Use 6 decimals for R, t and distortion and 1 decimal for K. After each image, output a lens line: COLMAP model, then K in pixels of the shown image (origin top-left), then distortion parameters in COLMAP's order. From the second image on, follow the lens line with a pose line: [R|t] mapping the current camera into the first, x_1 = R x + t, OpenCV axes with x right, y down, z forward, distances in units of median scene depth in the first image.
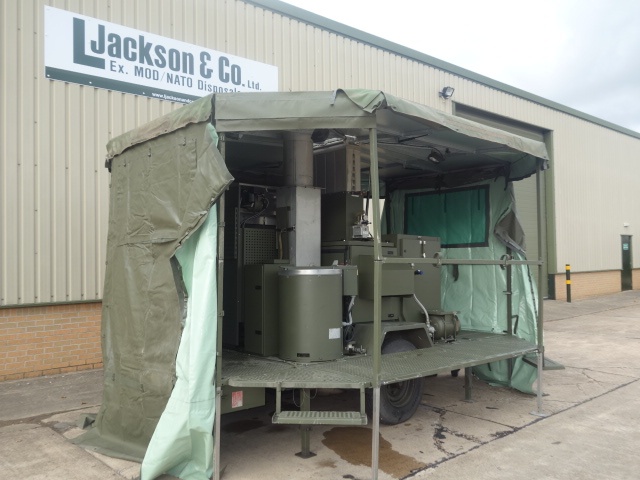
lens RADIAL K [[567.3, 0, 320.0], [0, 567.3, 240.0], [0, 0, 1]] dist [0.007044, -0.012904]
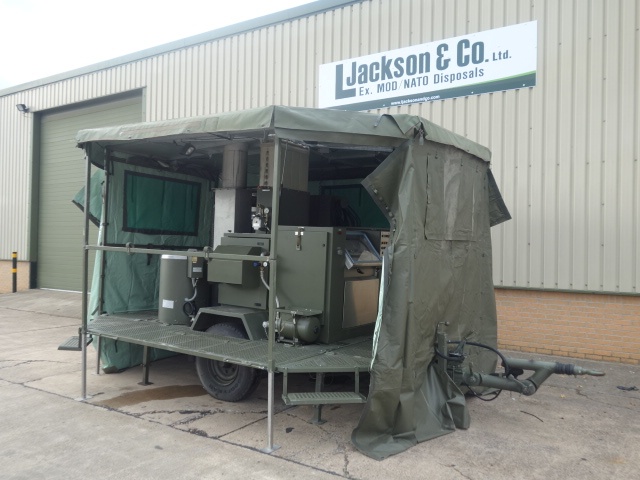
lens RADIAL K [[567.3, 0, 320.0], [0, 567.3, 240.0], [0, 0, 1]] dist [0.007044, -0.012904]
pose [[0.231140, 0.008356, -0.972885, 0.980892], [0.010540, 0.999883, 0.011092, 0.004490], [0.972863, -0.012818, 0.231025, 0.739308]]
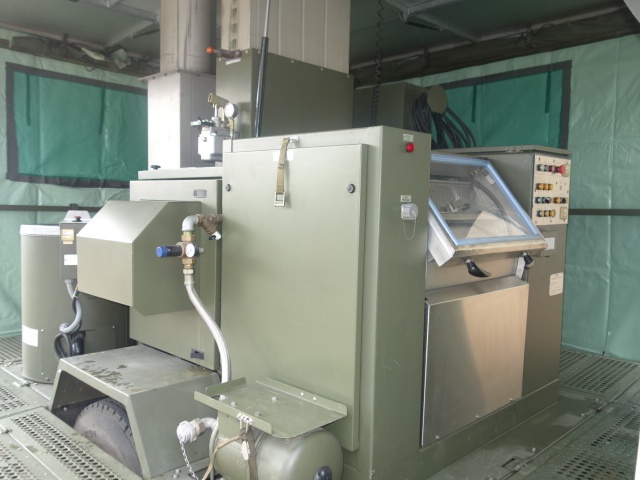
lens RADIAL K [[567.3, 0, 320.0], [0, 567.3, 240.0], [0, 0, 1]] dist [0.007044, -0.012904]
pose [[0.044730, 0.064986, -0.996883, 0.436354], [0.029329, 0.997366, 0.066334, 0.026335], [0.998568, -0.032205, 0.042706, 0.906742]]
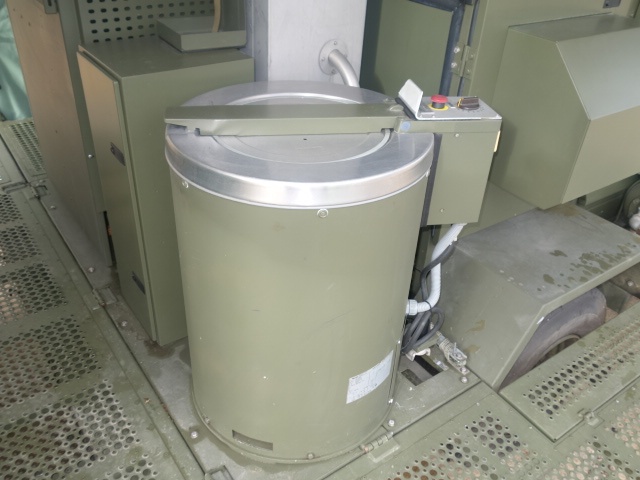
lens RADIAL K [[567.3, 0, 320.0], [0, 567.3, 240.0], [0, 0, 1]] dist [0.007044, -0.012904]
pose [[0.990428, 0.113990, -0.077841, 0.011101], [-0.046319, 0.805698, 0.590513, -0.037268], [0.130029, -0.581255, 0.803266, 0.577486]]
